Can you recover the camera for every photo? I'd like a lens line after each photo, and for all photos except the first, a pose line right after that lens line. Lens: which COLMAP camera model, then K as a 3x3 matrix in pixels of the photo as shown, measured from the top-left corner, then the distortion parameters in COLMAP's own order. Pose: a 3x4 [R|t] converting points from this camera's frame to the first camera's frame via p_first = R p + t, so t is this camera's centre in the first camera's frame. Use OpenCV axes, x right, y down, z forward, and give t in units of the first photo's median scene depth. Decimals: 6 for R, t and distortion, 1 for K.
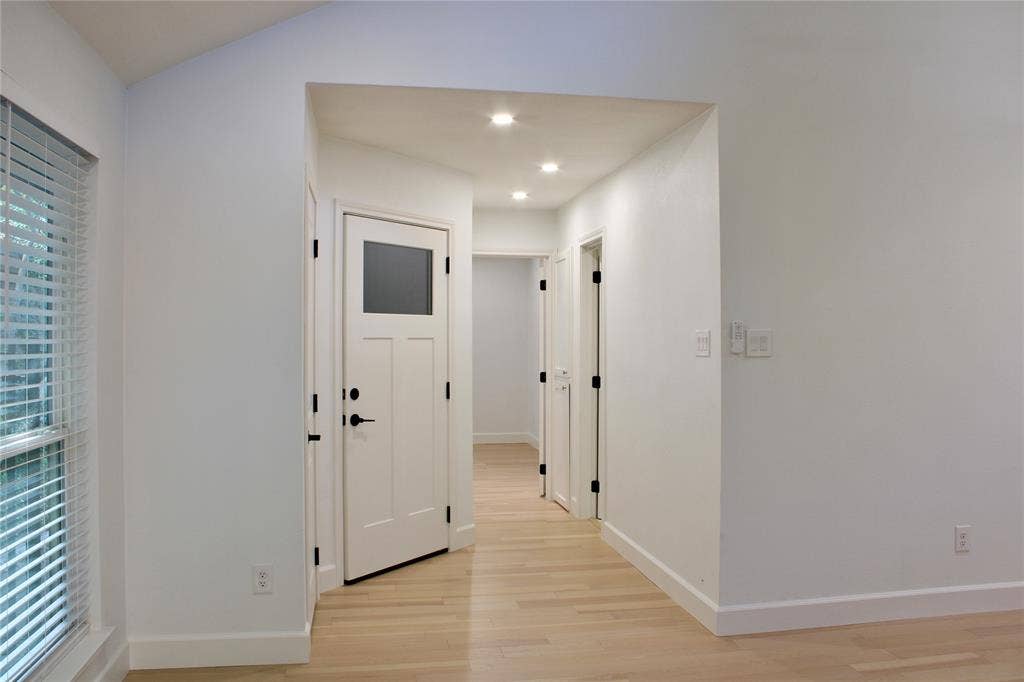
lens RADIAL K [[846.0, 0, 512.0], [0, 846.0, 341.0], [0, 0, 1]] dist [-0.174295, 0.161749]
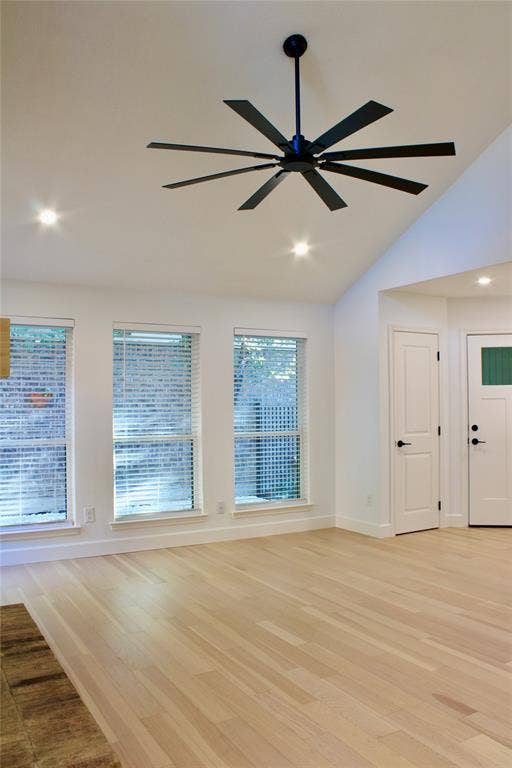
lens RADIAL K [[634.5, 0, 256.0], [0, 634.5, 384.0], [0, 0, 1]] dist [-0.174295, 0.161749]
pose [[0.343013, -0.028880, -0.938887, 0.984141], [0.004781, 0.999568, -0.029000, 0.001501], [0.939318, 0.005458, 0.343003, 0.041828]]
